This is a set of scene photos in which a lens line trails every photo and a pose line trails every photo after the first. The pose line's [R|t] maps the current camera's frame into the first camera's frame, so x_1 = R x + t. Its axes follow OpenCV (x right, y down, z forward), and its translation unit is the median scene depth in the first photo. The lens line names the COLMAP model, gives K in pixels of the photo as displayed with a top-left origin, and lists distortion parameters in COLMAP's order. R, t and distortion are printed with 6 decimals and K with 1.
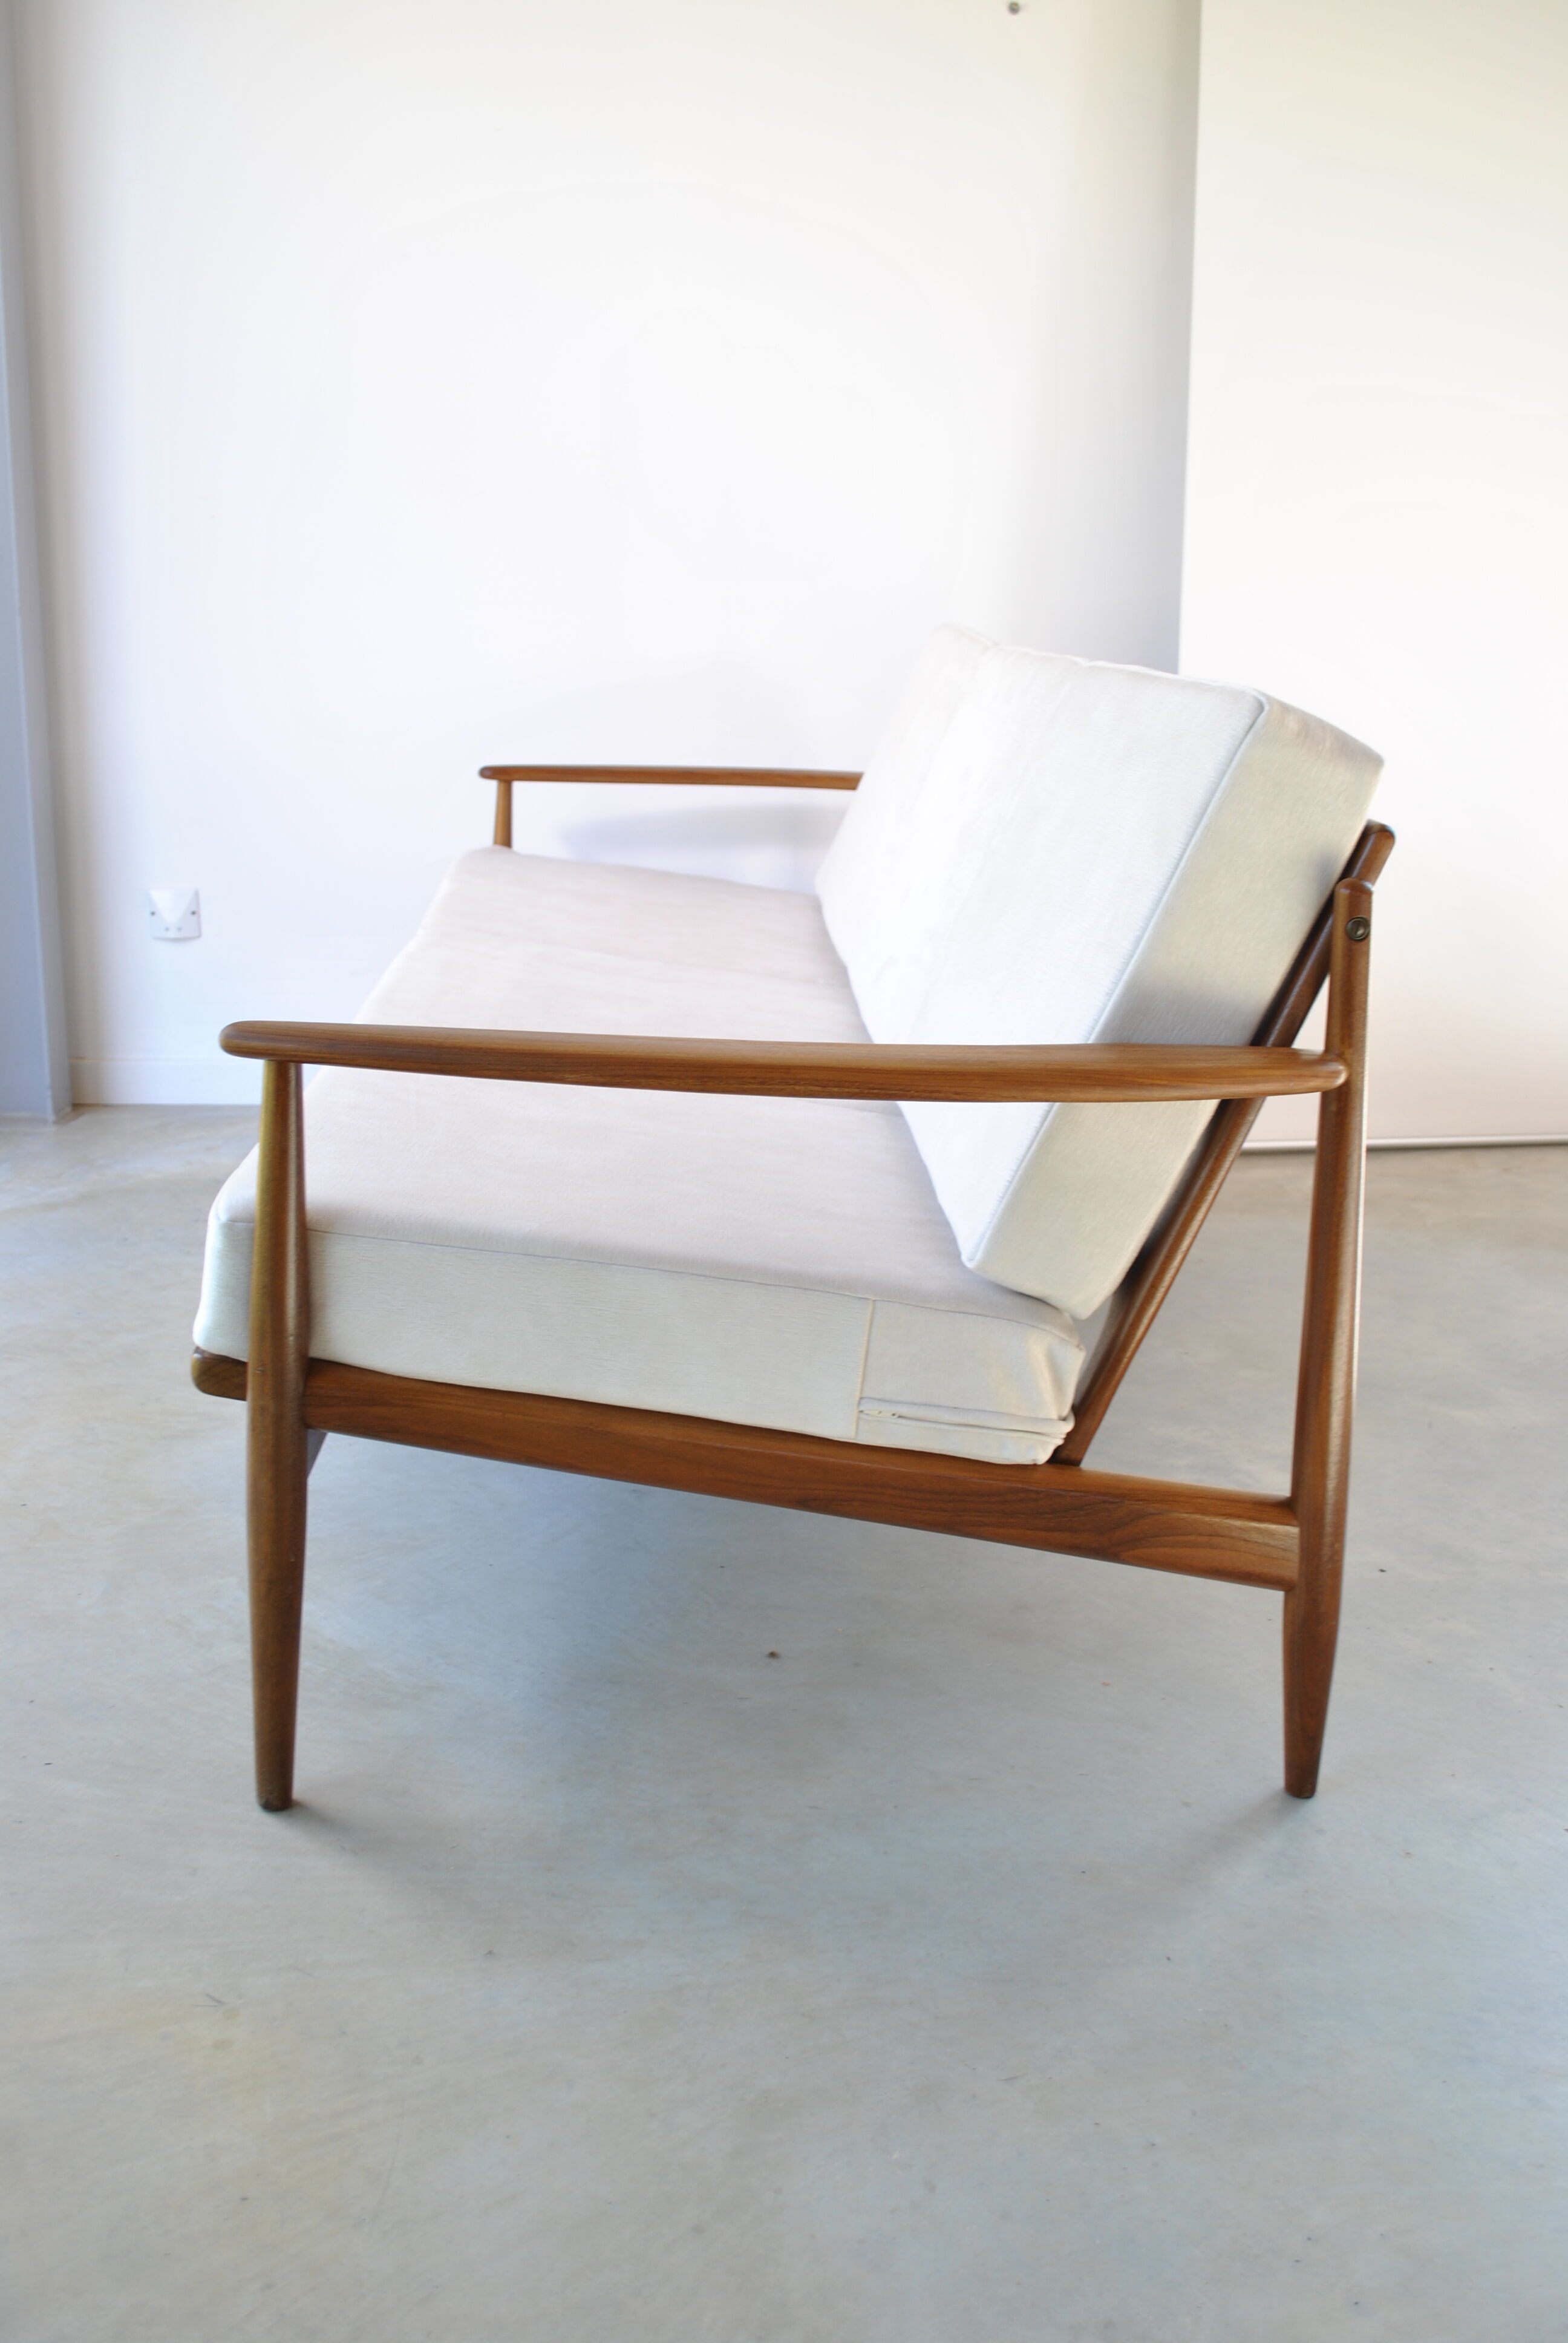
lens RADIAL K [[2208.2, 0, 759.1], [0, 2208.2, 1173.0], [0, 0, 1]] dist [-0.072990, 0.004275]
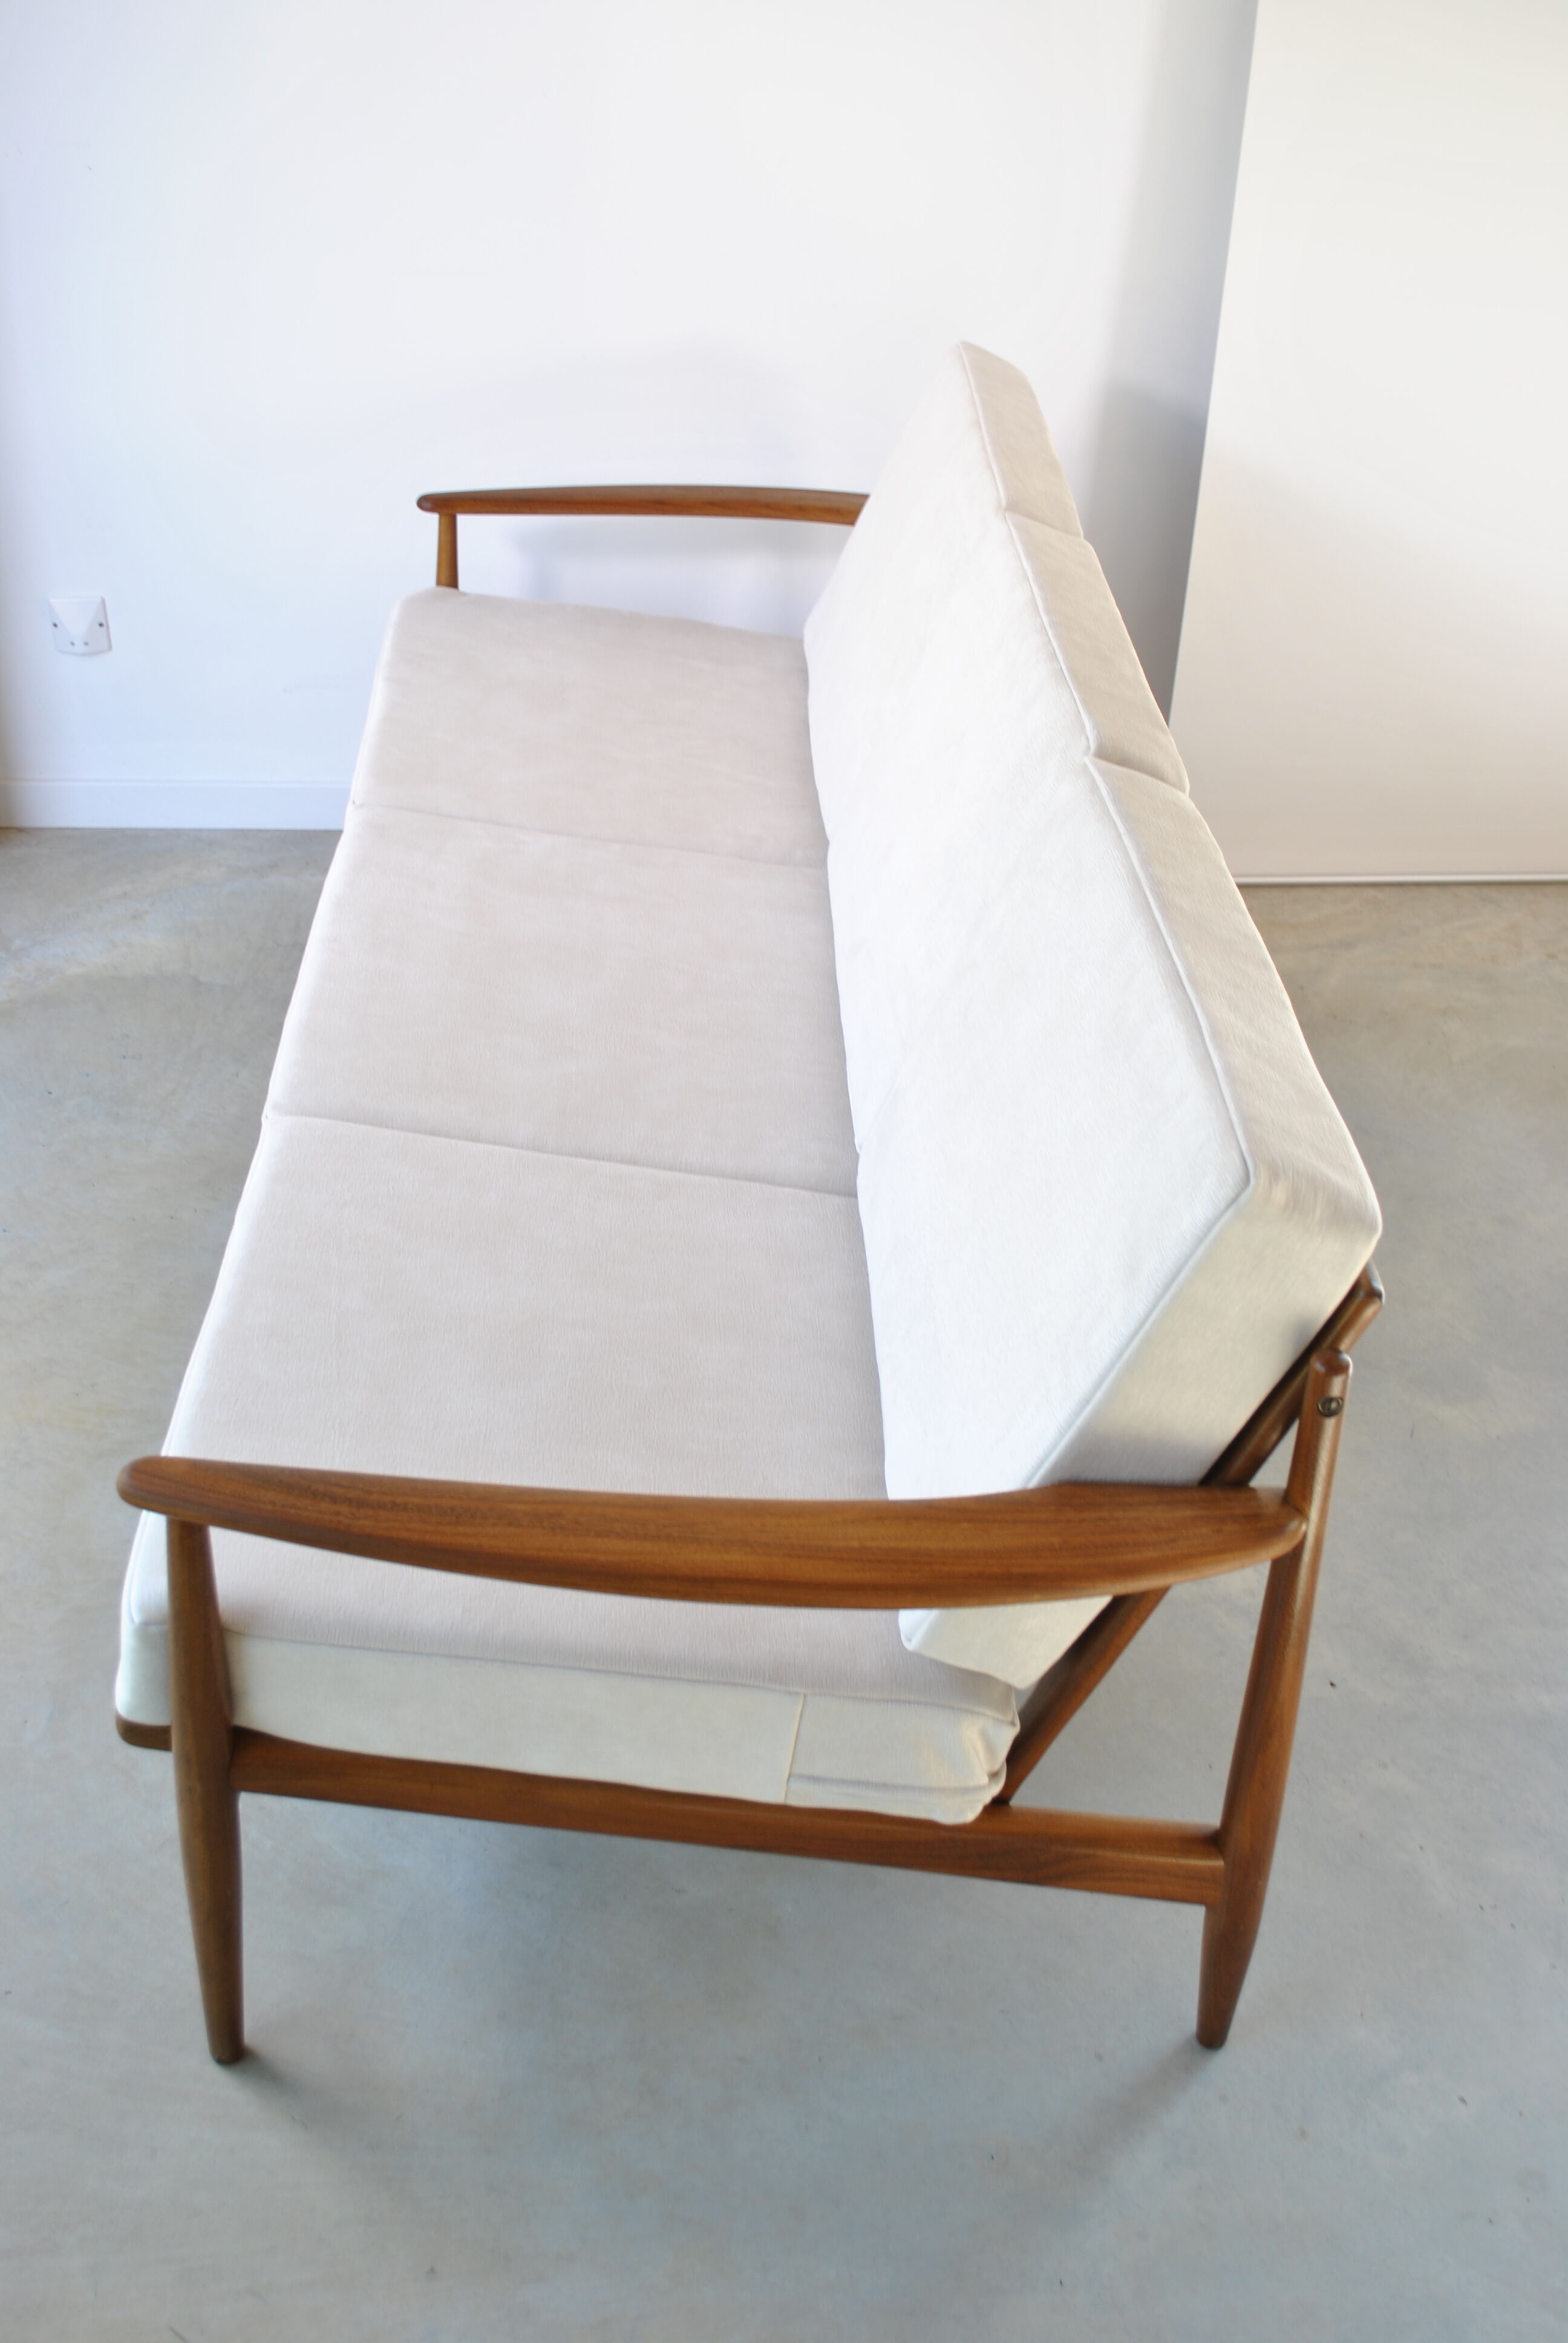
lens RADIAL K [[2373.5, 0, 765.1], [0, 2373.5, 1181.7], [0, 0, 1]] dist [-0.067712, 0.005915]
pose [[0.999858, 0.016831, -0.000264, 0.030514], [-0.015845, 0.946296, 0.322913, -0.491998], [0.005685, -0.322864, 0.946428, 0.077621]]
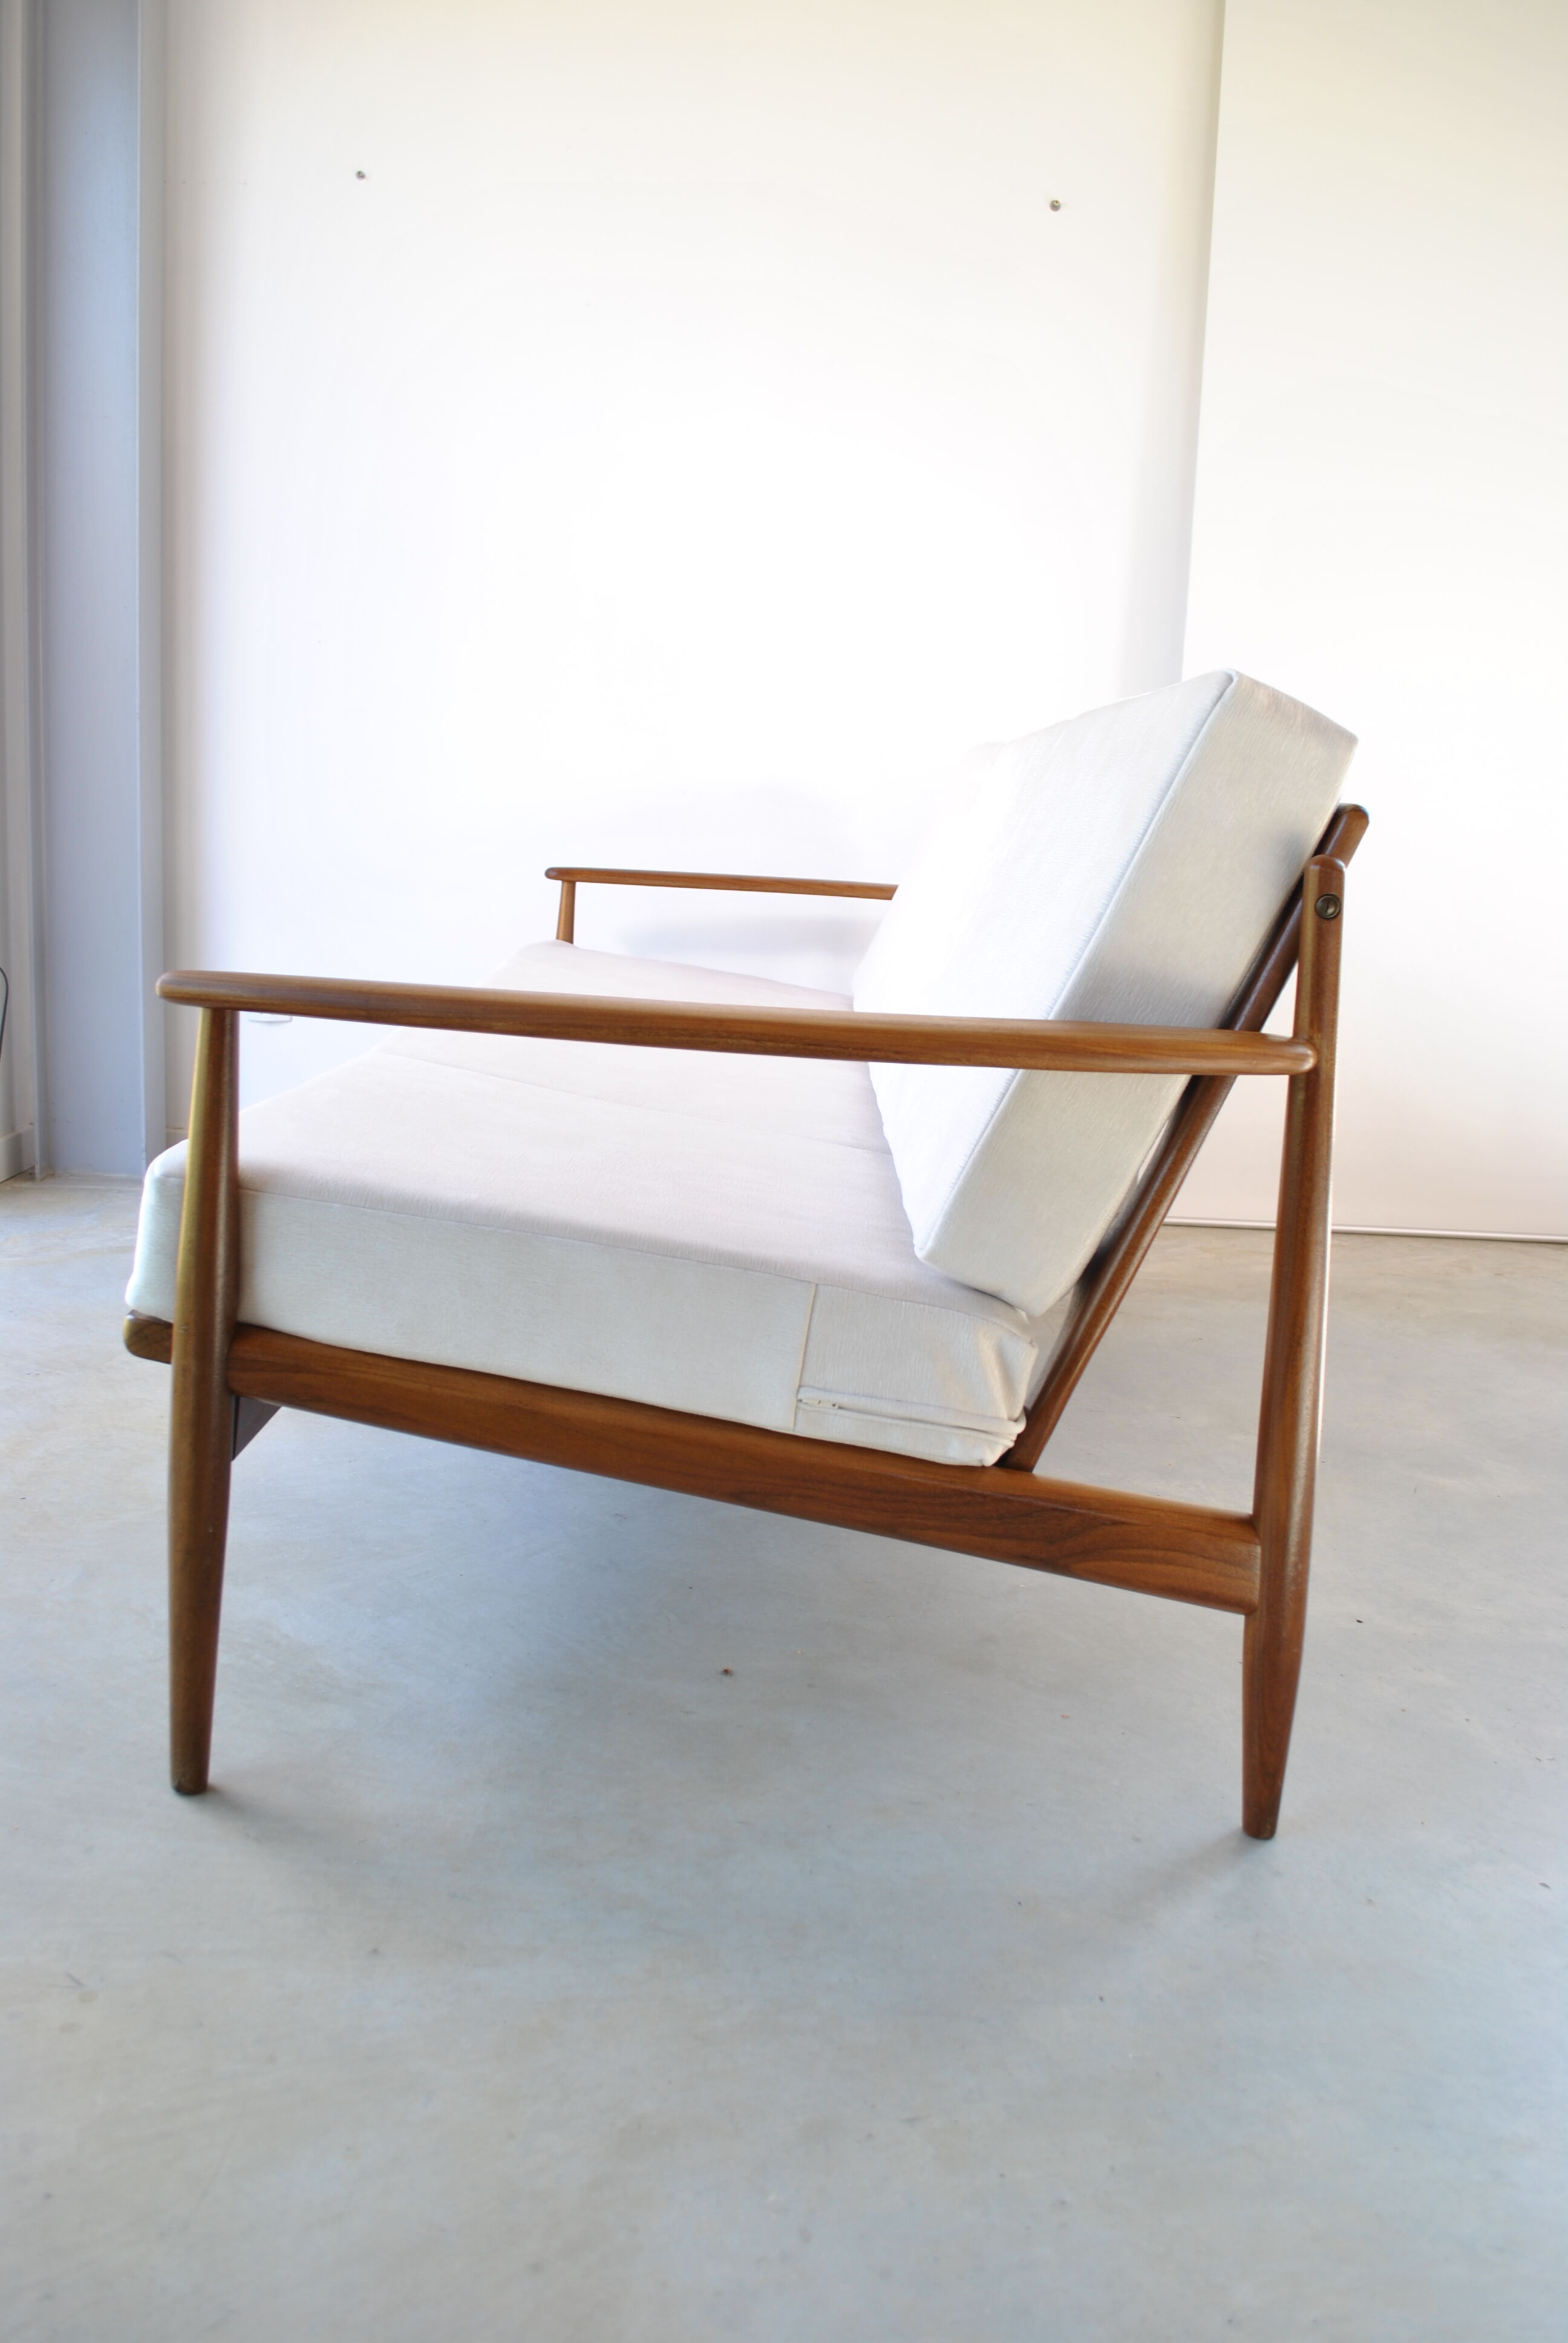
lens RADIAL K [[1914.3, 0, 763.3], [0, 1914.3, 1167.9], [0, 0, 1]] dist [-0.083863, 0.008184]
pose [[0.998220, 0.034541, -0.048618, 0.066846], [-0.038364, 0.996054, -0.080031, 0.074147], [0.045662, 0.081754, 0.995606, 0.162928]]
